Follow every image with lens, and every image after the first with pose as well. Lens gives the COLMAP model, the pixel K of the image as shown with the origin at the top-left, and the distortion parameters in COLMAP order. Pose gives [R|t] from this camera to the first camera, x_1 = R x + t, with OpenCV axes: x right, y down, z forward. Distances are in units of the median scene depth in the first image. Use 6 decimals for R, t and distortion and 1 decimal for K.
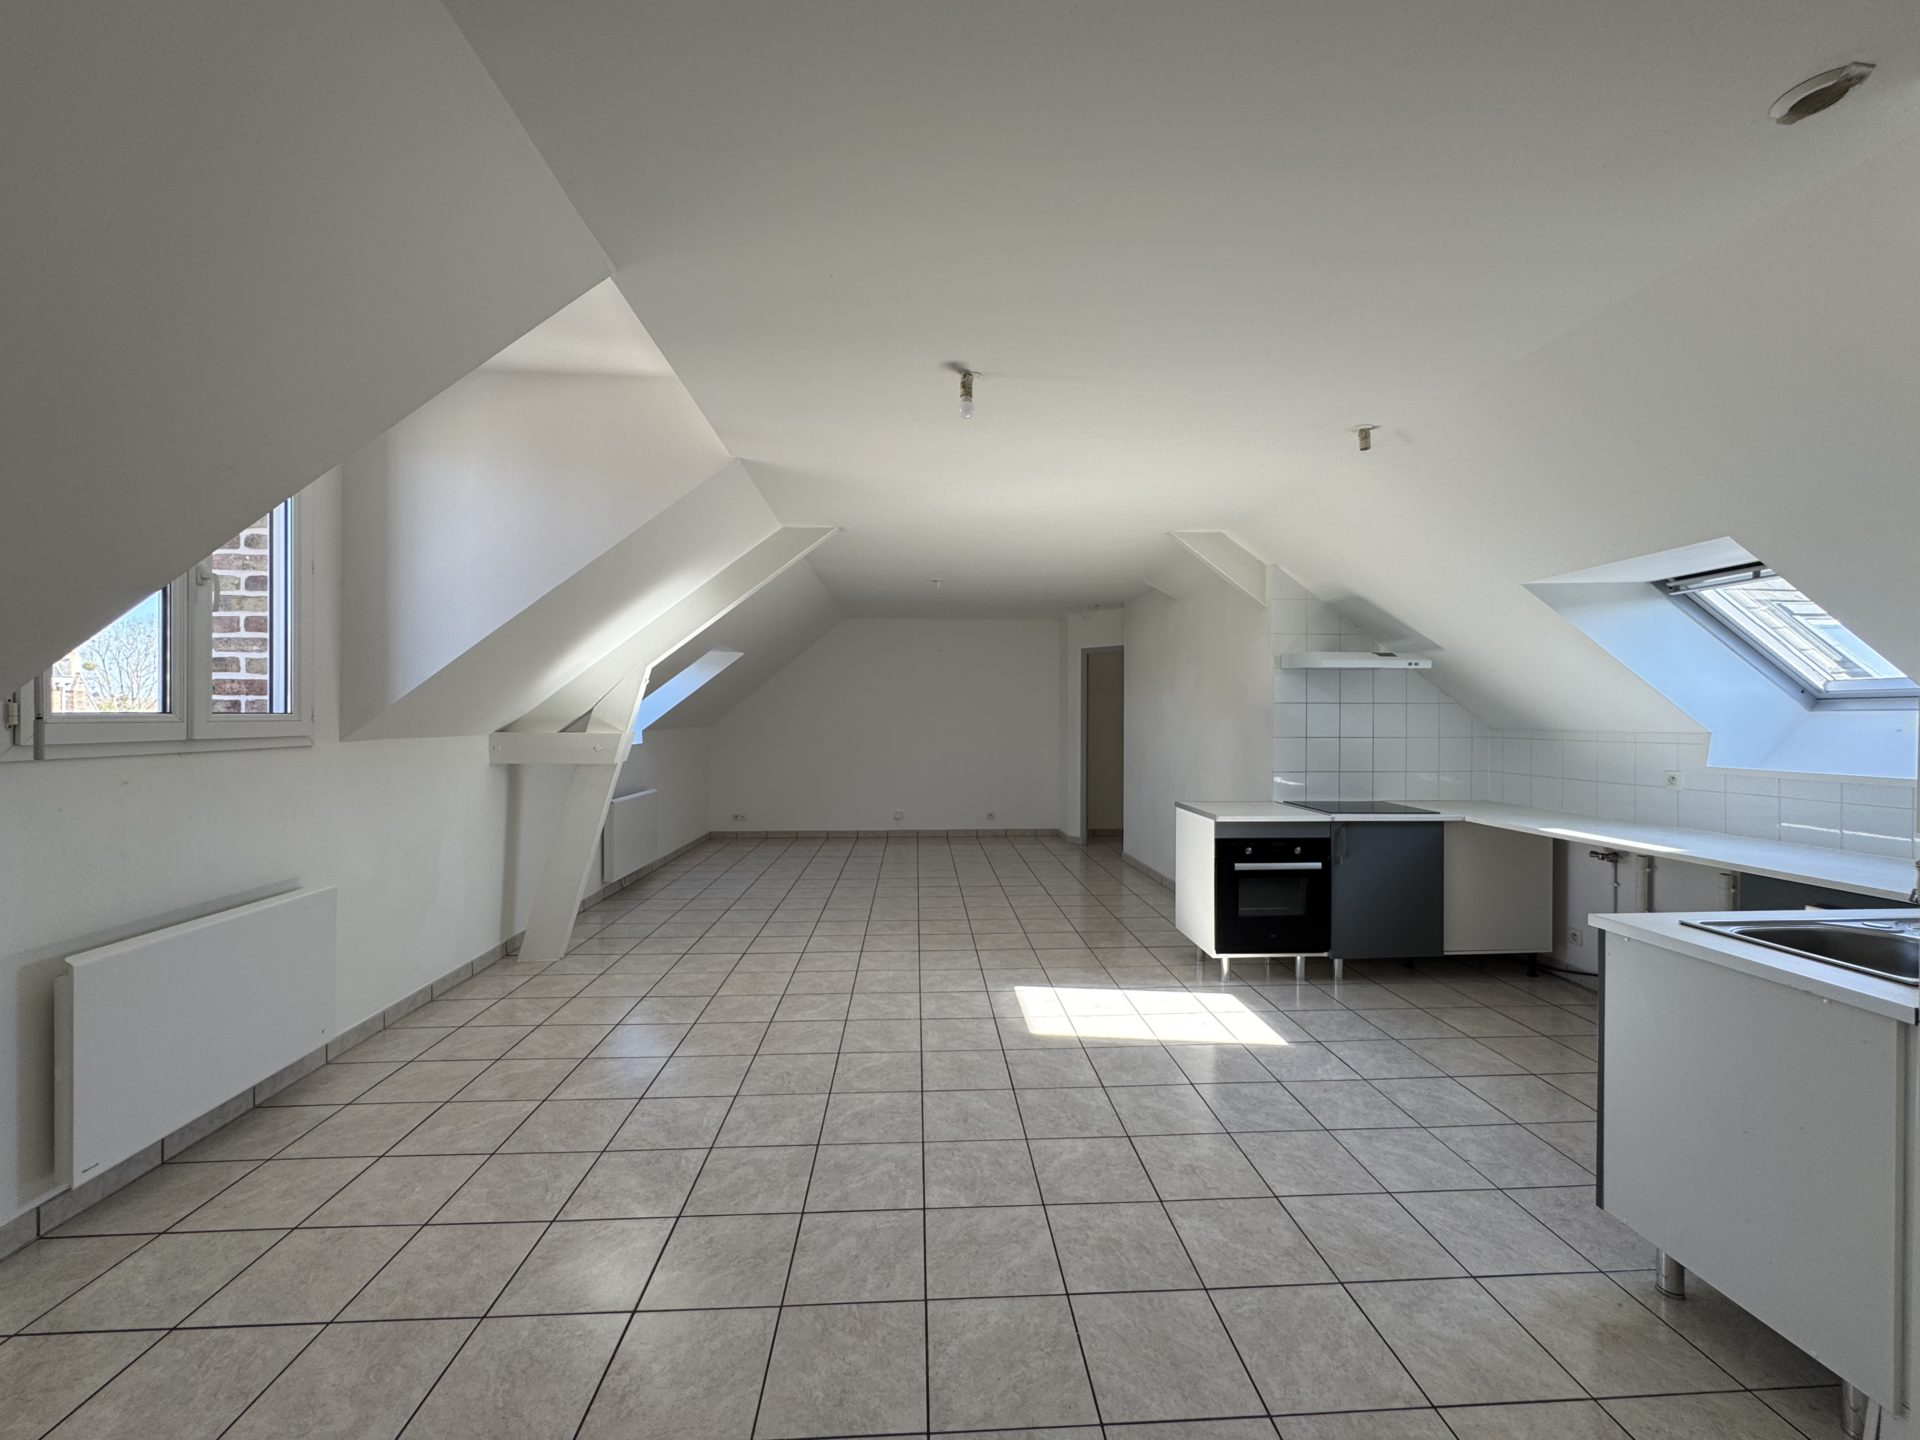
lens RADIAL K [[771.8, 0, 959.9], [0, 771.8, 717.9], [0, 0, 1]] dist [0.000456, 0.000007]
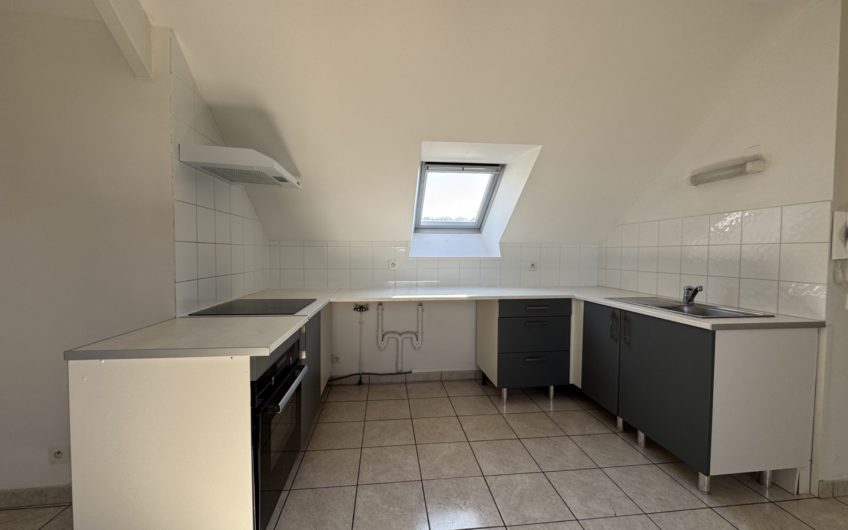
lens RADIAL K [[336.9, 0, 423.8], [0, 336.9, 261.5], [0, 0, 1]] dist [-0.001533, -0.000295]
pose [[-0.064295, -0.030756, 0.997457, 0.030689], [-0.007951, 0.999509, 0.030306, 0.043066], [-0.997899, -0.005982, -0.064508, 0.912275]]
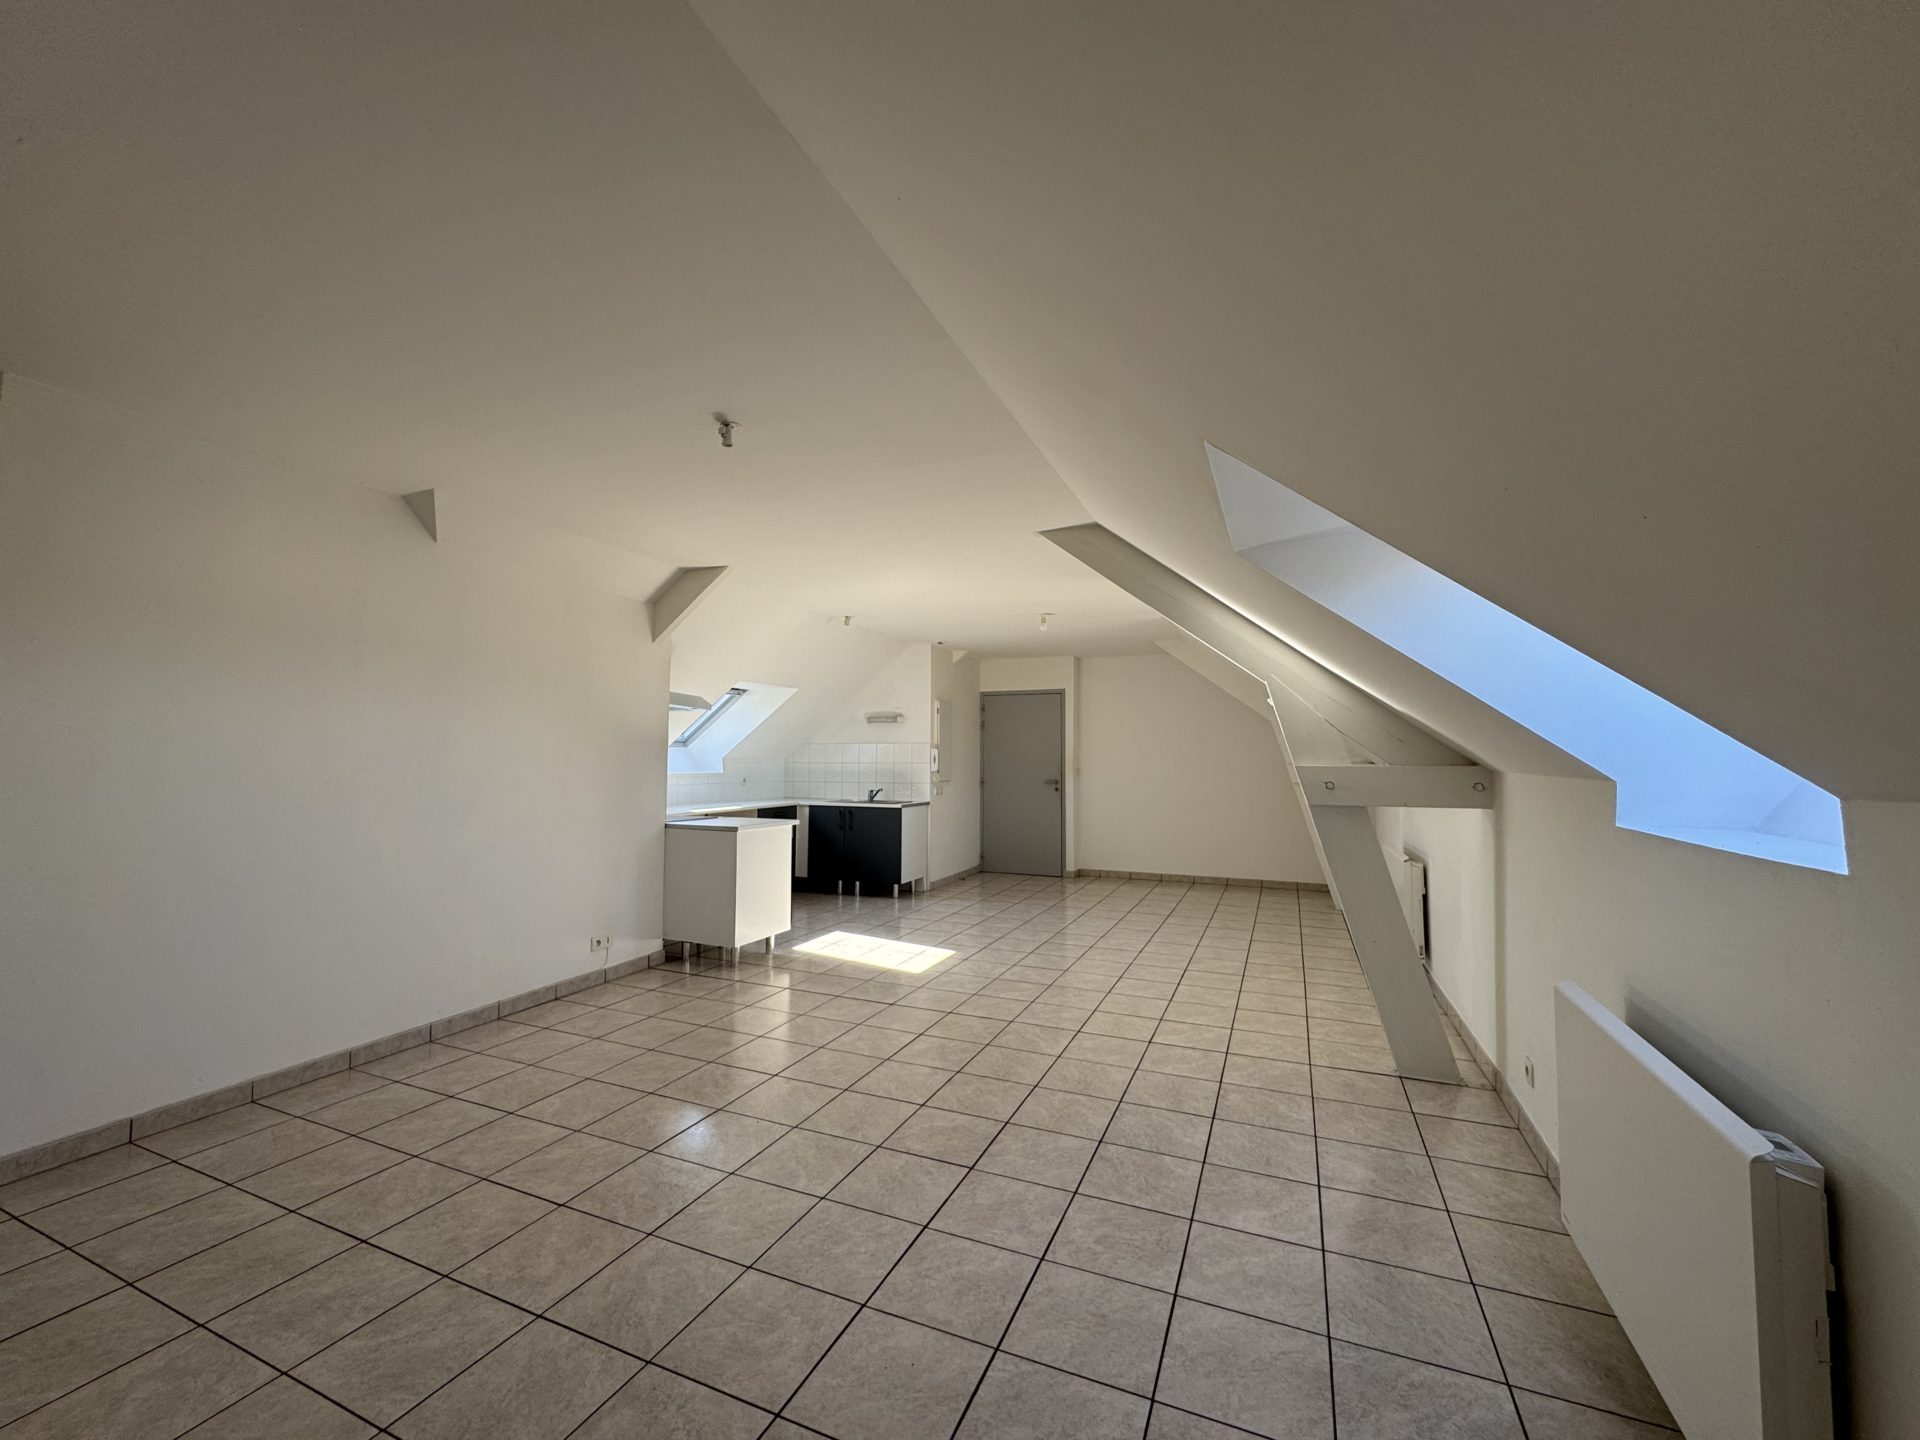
lens RADIAL K [[771.8, 0, 957.4], [0, 771.8, 717.6], [0, 0, 1]] dist [0.000456, 0.000007]
pose [[-0.893864, 0.020376, 0.447874, -0.551784], [-0.004275, 0.998534, -0.053959, 0.017515], [-0.448317, -0.050147, -0.892467, 2.155588]]
